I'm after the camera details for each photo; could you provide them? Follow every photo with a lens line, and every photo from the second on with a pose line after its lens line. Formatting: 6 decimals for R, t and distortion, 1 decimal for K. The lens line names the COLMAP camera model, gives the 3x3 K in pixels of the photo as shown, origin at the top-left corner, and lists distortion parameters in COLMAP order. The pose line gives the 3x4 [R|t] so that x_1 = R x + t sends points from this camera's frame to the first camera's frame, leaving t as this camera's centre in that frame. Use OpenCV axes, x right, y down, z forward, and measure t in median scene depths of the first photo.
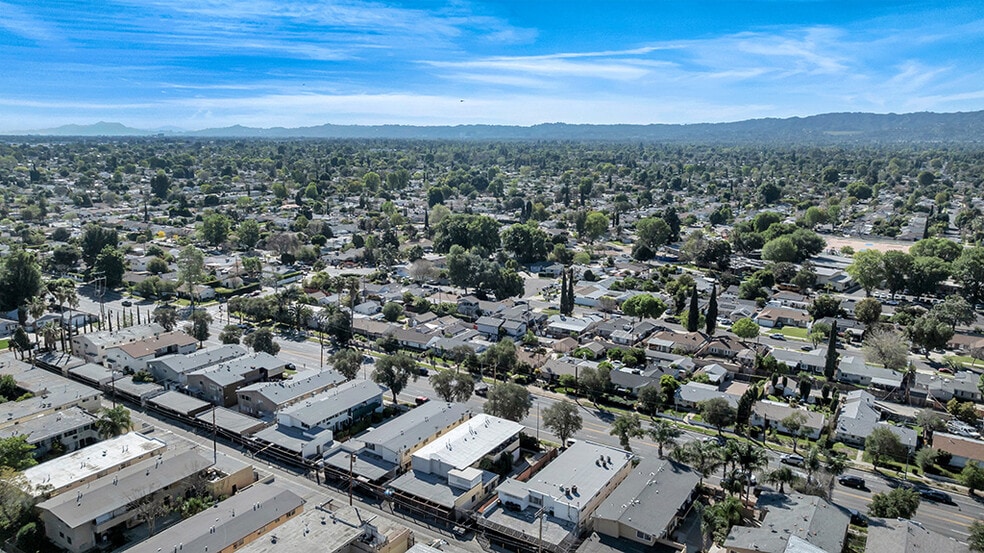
lens RADIAL K [[692.2, 0, 495.5], [0, 692.2, 270.8], [0, 0, 1]] dist [-0.032623, 0.031743]
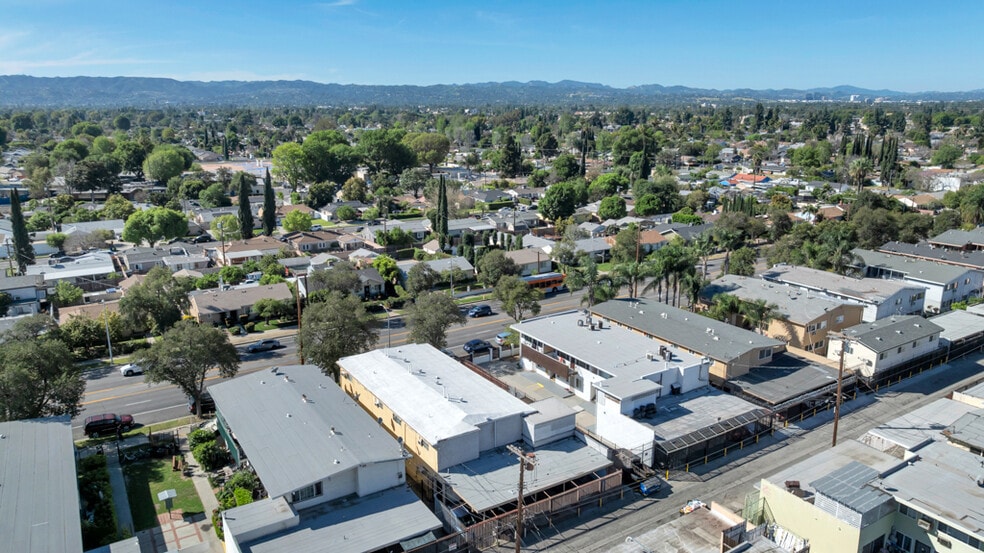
lens RADIAL K [[692.2, 0, 495.5], [0, 692.2, 270.8], [0, 0, 1]] dist [-0.032623, 0.031743]
pose [[0.415267, -0.222418, 0.882091, -0.376955], [0.182492, 0.970307, 0.158749, 0.070795], [-0.891207, 0.095052, 0.443526, 0.585518]]
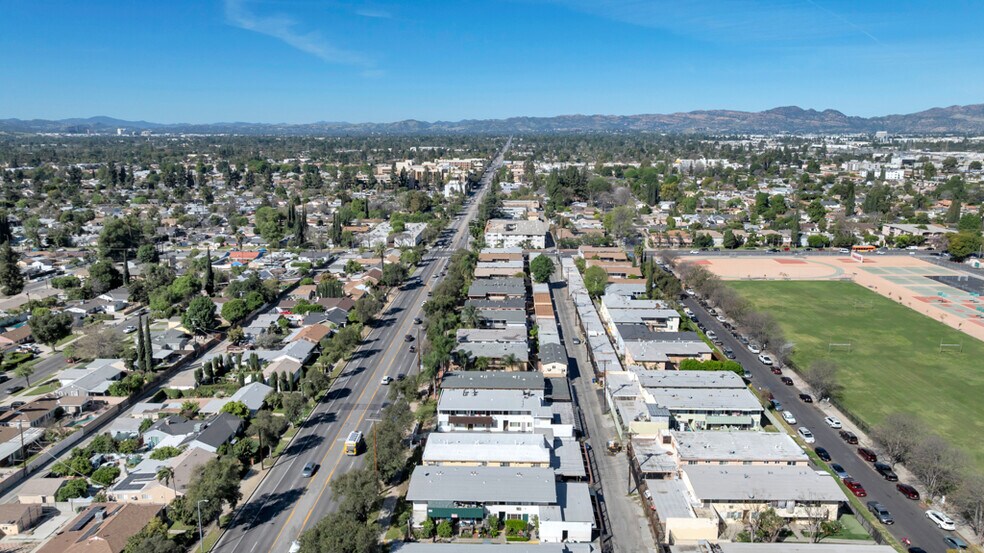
lens RADIAL K [[692.2, 0, 495.5], [0, 692.2, 270.8], [0, 0, 1]] dist [-0.032623, 0.031743]
pose [[-0.517552, -0.175375, 0.837487, -0.666584], [0.161737, 0.941075, 0.297018, -0.224217], [-0.840227, 0.289174, -0.458690, 1.118187]]
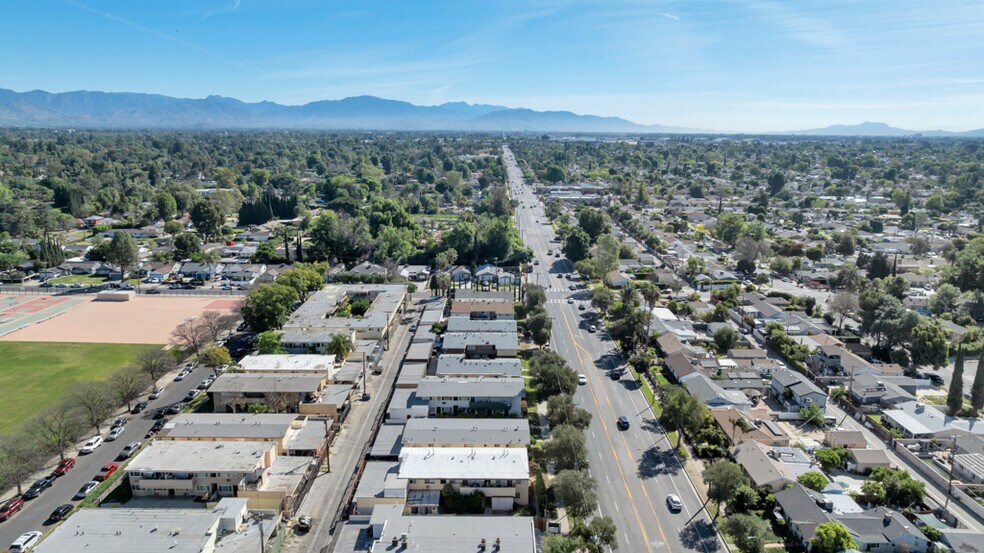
lens RADIAL K [[692.2, 0, 495.5], [0, 692.2, 270.8], [0, 0, 1]] dist [-0.032623, 0.031743]
pose [[0.543356, 0.165314, -0.823065, 0.580524], [-0.166901, 0.982121, 0.087079, -0.077410], [0.822744, 0.090055, 0.561232, 0.407080]]
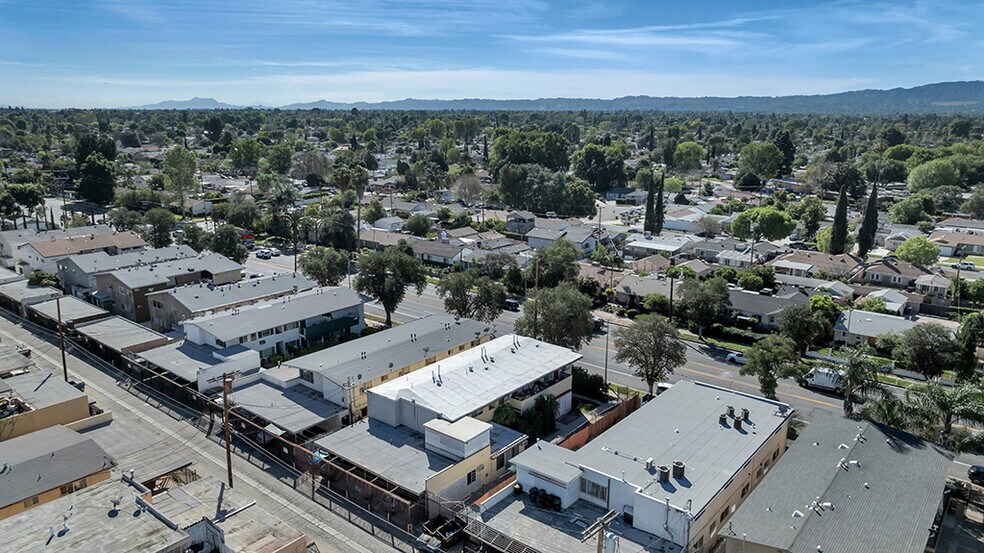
lens RADIAL K [[692.2, 0, 495.5], [0, 692.2, 270.8], [0, 0, 1]] dist [-0.032623, 0.031743]
pose [[0.993542, 0.022756, -0.111158, 0.028429], [-0.018998, 0.999215, 0.034754, 0.118489], [0.111862, -0.032418, 0.993195, 0.371701]]
